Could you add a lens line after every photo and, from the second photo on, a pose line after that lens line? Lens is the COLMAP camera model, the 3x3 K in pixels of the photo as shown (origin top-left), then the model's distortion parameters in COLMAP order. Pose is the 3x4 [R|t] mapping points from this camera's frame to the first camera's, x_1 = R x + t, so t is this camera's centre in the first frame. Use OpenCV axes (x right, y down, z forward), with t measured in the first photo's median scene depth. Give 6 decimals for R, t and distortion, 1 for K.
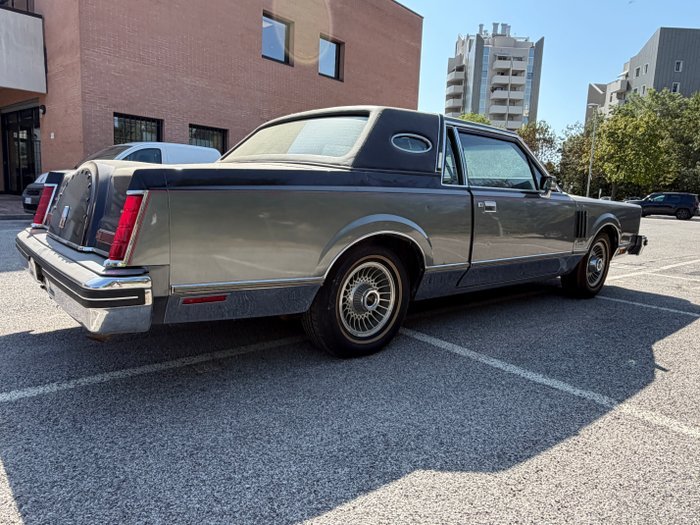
lens RADIAL K [[478.5, 0, 353.0], [0, 478.5, 260.8], [0, 0, 1]] dist [-0.001151, 0.005506]
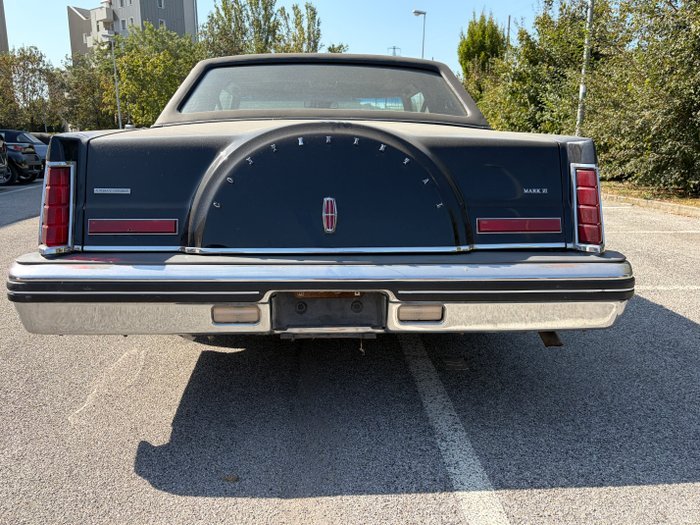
lens RADIAL K [[535.0, 0, 346.7], [0, 535.0, 266.9], [0, 0, 1]] dist [0.051845, -0.050761]
pose [[0.616199, -0.205320, 0.760357, -0.190231], [0.131883, 0.978689, 0.157398, -0.021580], [-0.776470, 0.003290, 0.630146, 0.091212]]
